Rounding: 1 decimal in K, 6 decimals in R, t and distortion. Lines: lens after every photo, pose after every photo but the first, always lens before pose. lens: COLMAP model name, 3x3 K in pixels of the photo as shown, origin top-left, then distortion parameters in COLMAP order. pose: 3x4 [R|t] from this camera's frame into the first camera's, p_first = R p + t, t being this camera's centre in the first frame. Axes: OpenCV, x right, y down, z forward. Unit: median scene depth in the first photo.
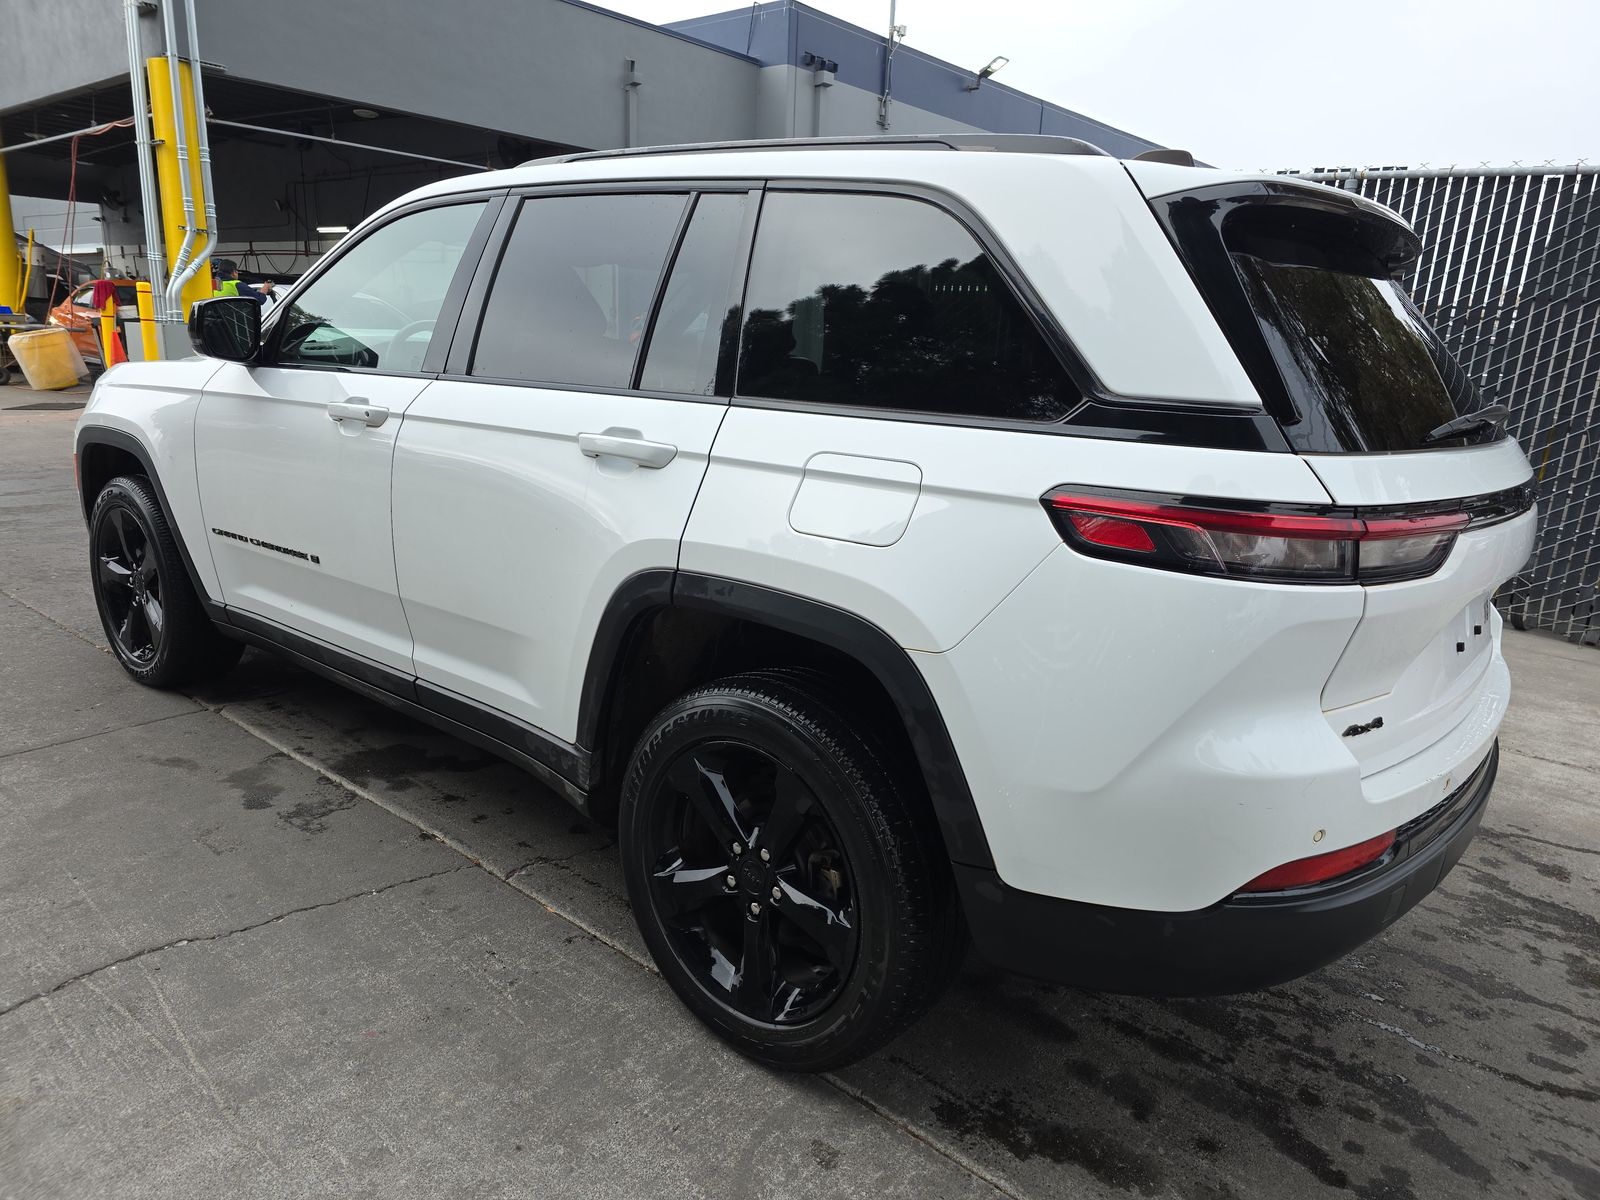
lens RADIAL K [[1063.6, 0, 808.5], [0, 1063.6, 627.4], [0, 0, 1]] dist [0.046977, -0.044262]
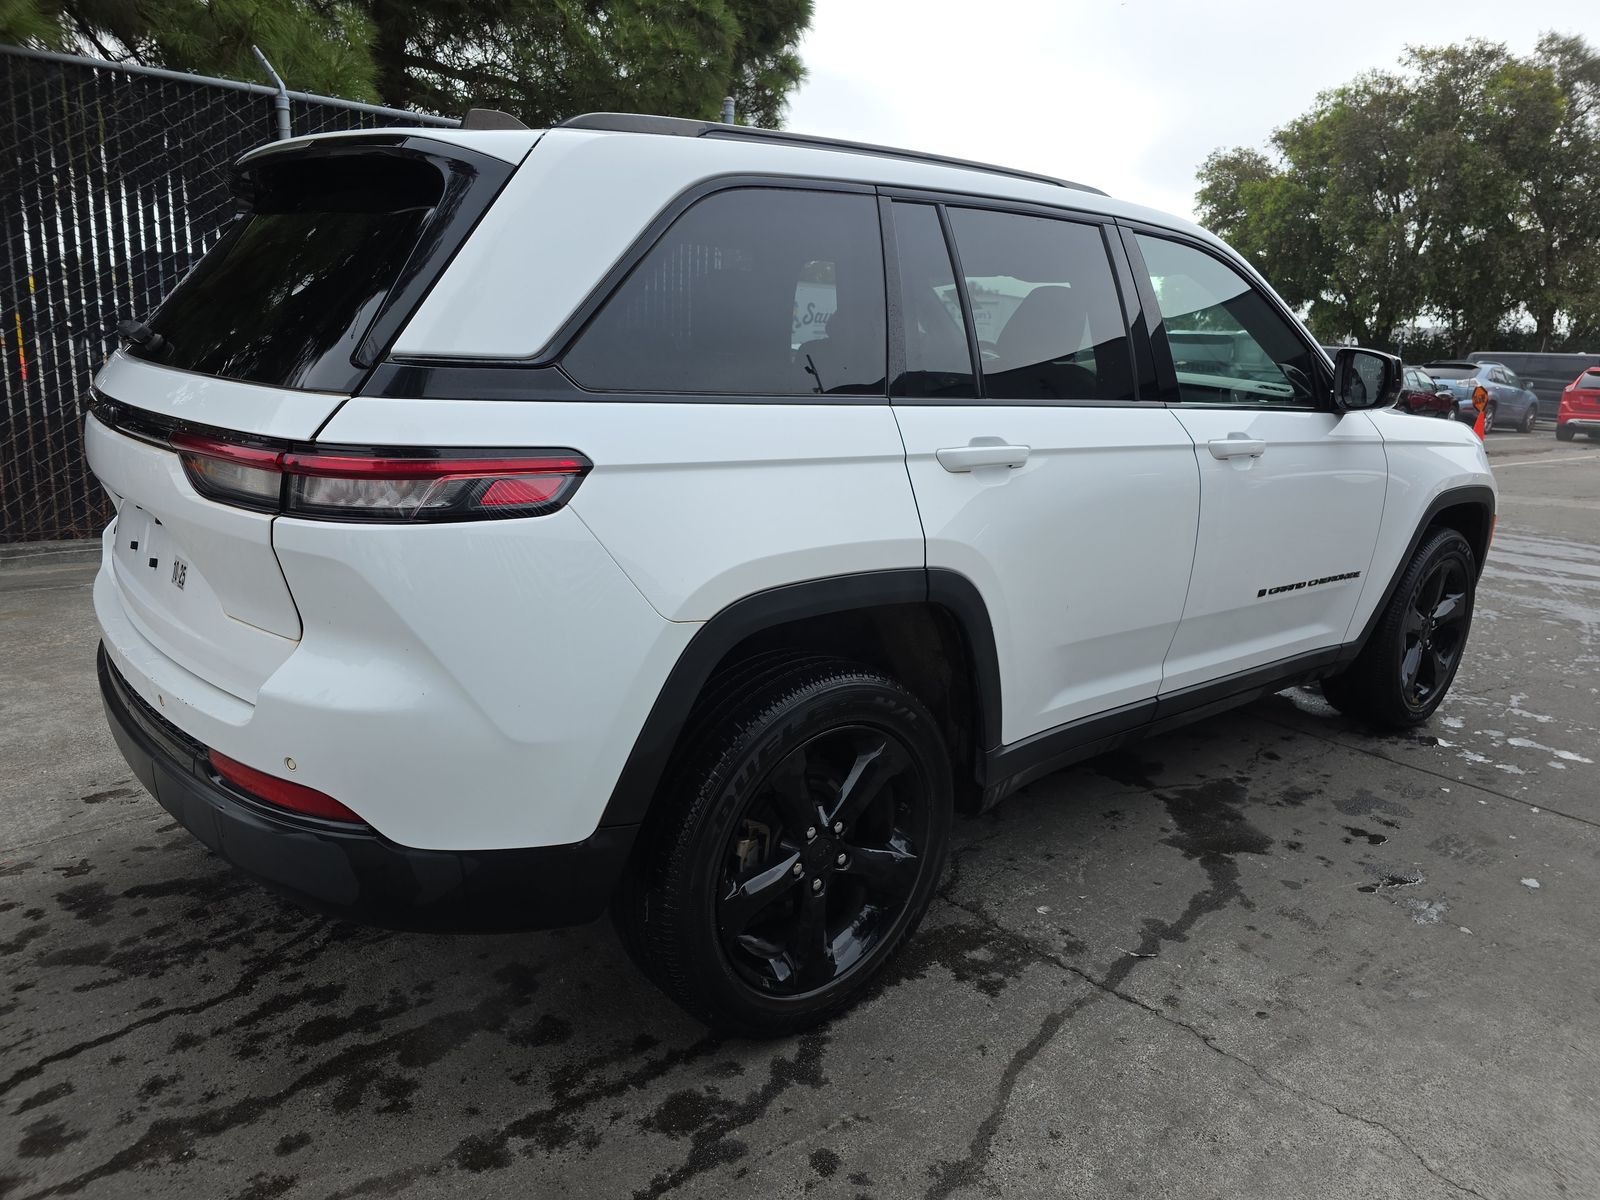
lens RADIAL K [[1073.5, 0, 800.0], [0, 1073.5, 600.0], [0, 0, 1]] dist [0.046678, -0.037674]
pose [[-0.172245, 0.190736, -0.966411, 1.371328], [-0.313913, 0.919297, 0.237387, -0.359722], [0.933697, 0.344258, -0.098470, 1.534832]]
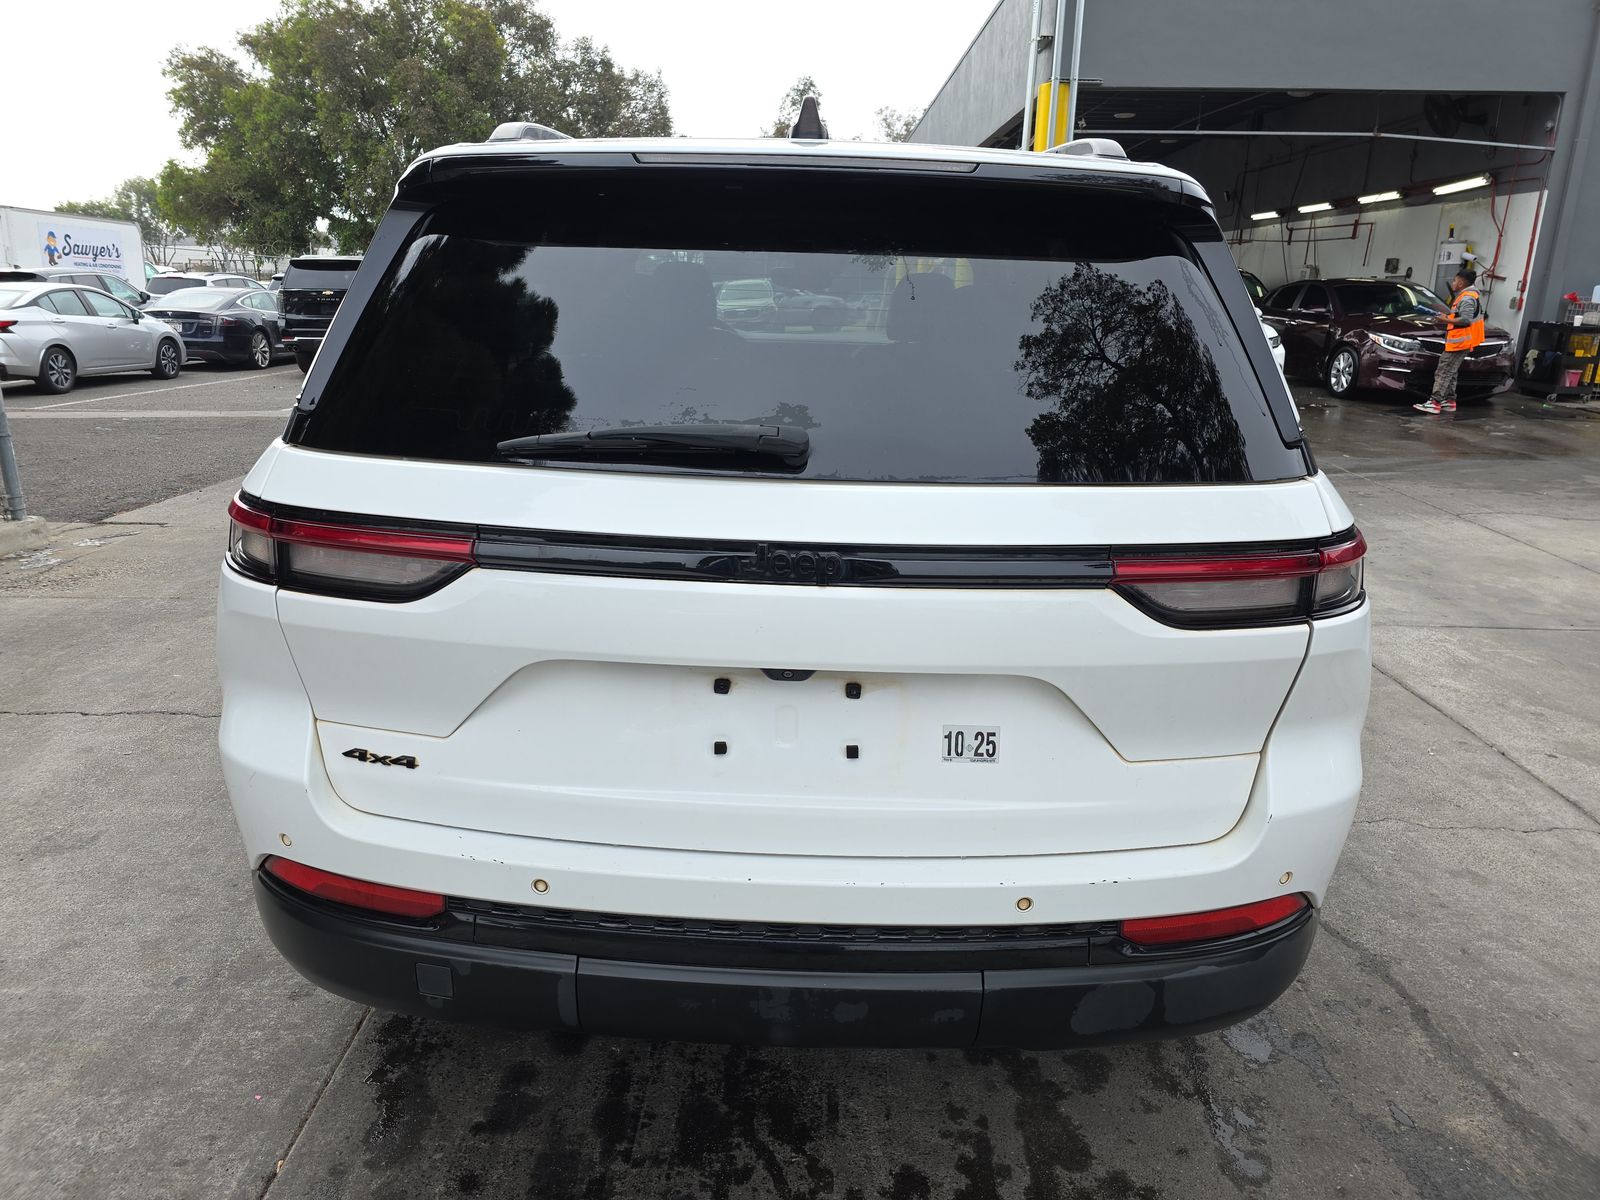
lens RADIAL K [[1073.5, 0, 800.0], [0, 1073.5, 600.0], [0, 0, 1]] dist [0.046678, -0.037674]
pose [[0.630836, 0.192661, -0.751617, 1.028872], [-0.202671, 0.975968, 0.080066, -0.134476], [0.748979, 0.101823, 0.654723, 0.475850]]
